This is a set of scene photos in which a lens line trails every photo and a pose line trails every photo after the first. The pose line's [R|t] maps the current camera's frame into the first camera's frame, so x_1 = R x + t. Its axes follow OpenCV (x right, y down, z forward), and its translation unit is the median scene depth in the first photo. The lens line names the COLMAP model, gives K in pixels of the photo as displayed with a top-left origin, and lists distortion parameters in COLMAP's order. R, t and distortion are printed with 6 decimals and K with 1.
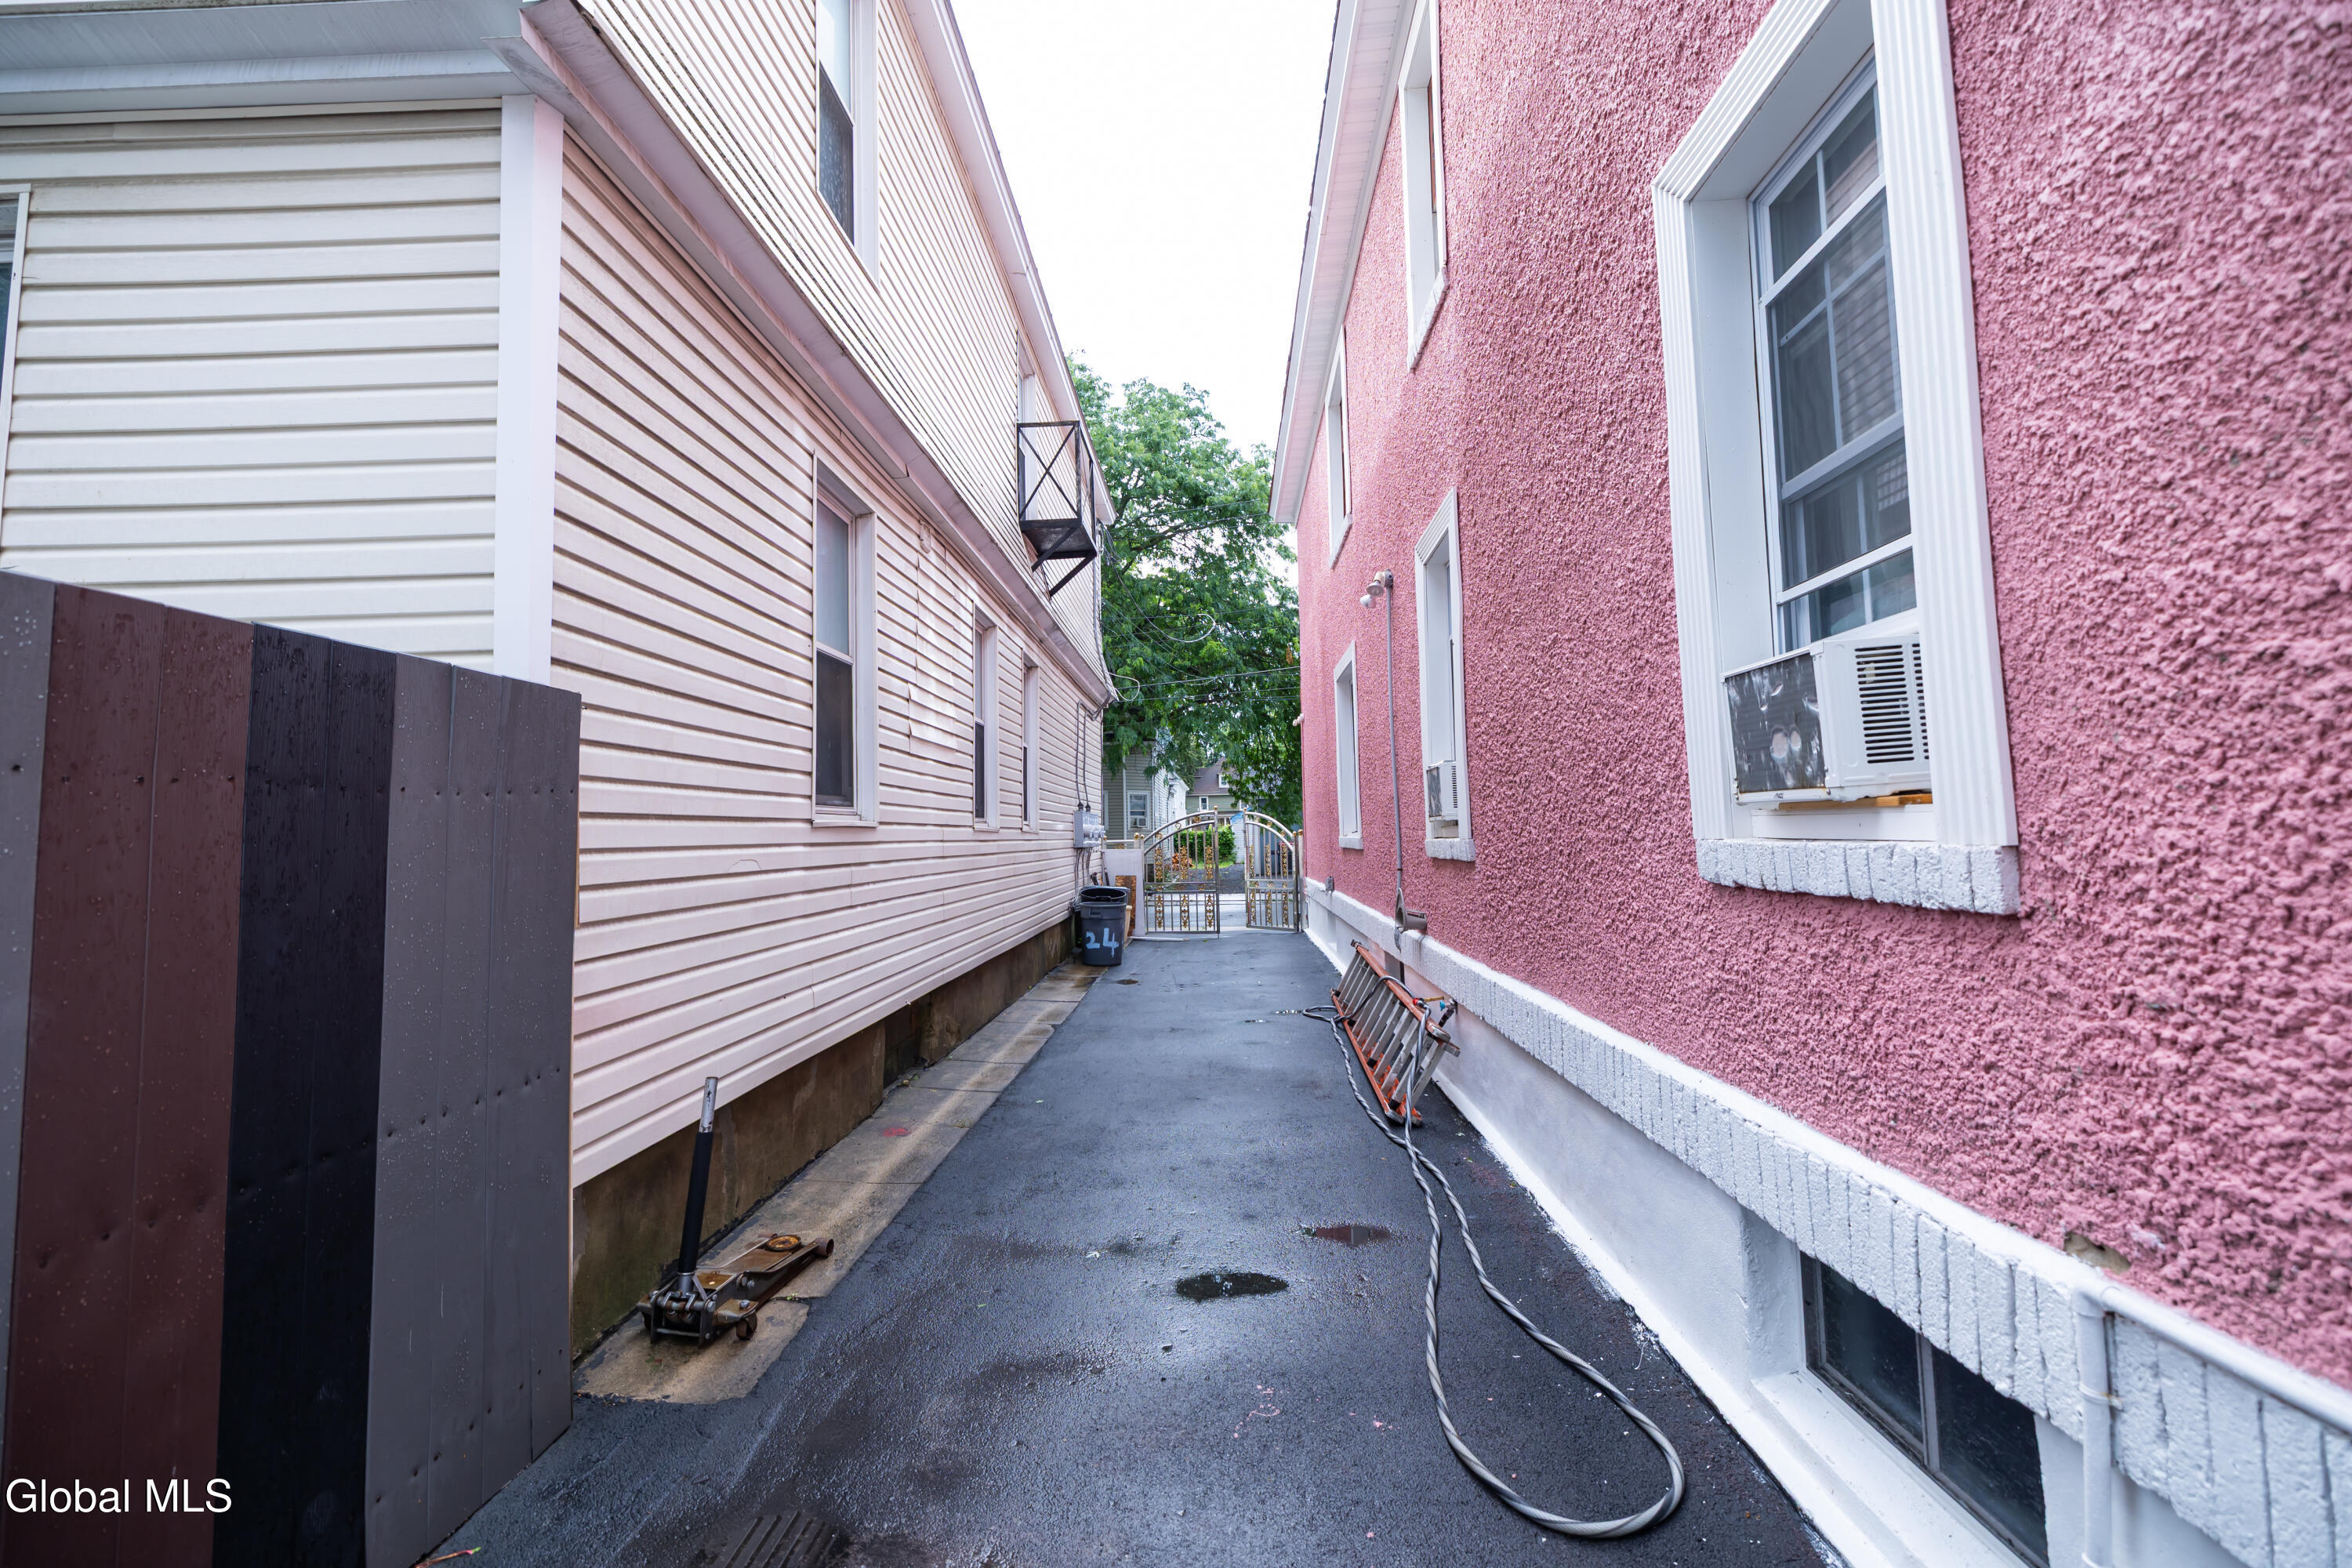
lens RADIAL K [[978.0, 0, 1177.9], [0, 978.0, 776.7], [0, 0, 1]] dist [0.000331, -0.000010]
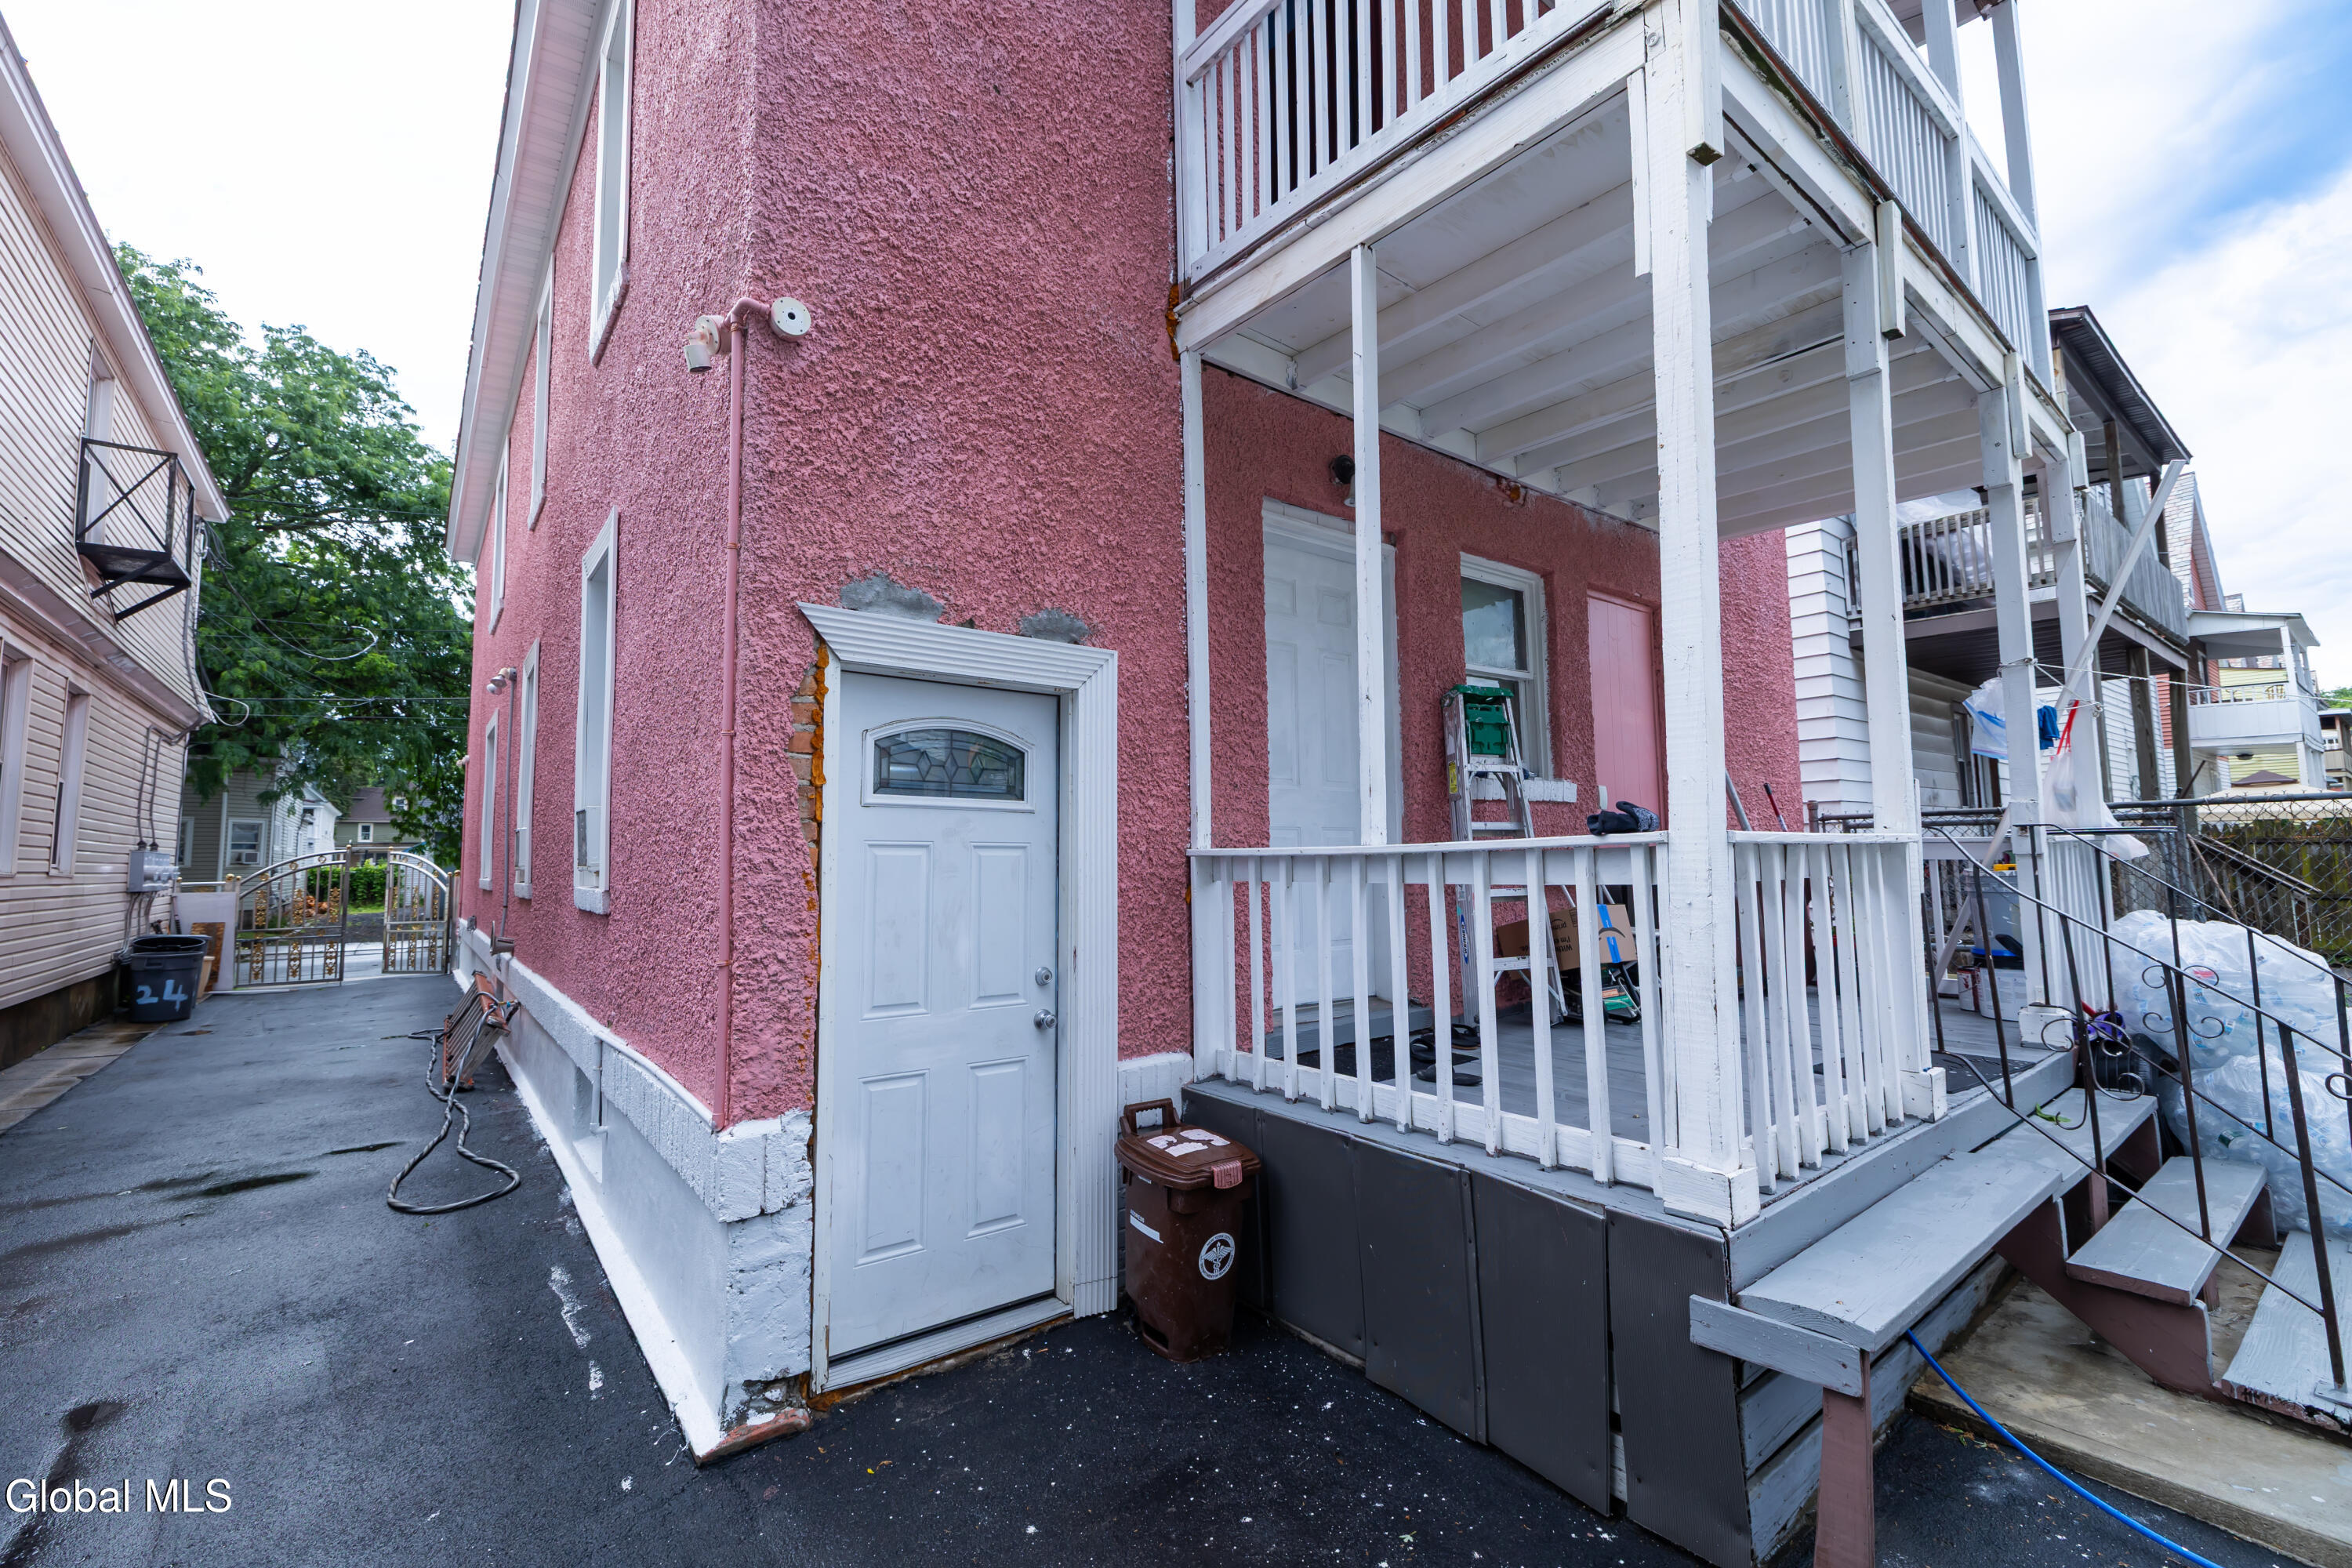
lens RADIAL K [[985.2, 0, 1172.4], [0, 985.2, 774.2], [0, 0, 1]] dist [0.002785, 0.000151]
pose [[0.760426, 0.063465, 0.646316, 0.027309], [-0.038640, 0.997872, -0.052524, -0.022714], [-0.648274, 0.014967, 0.761260, -0.286531]]
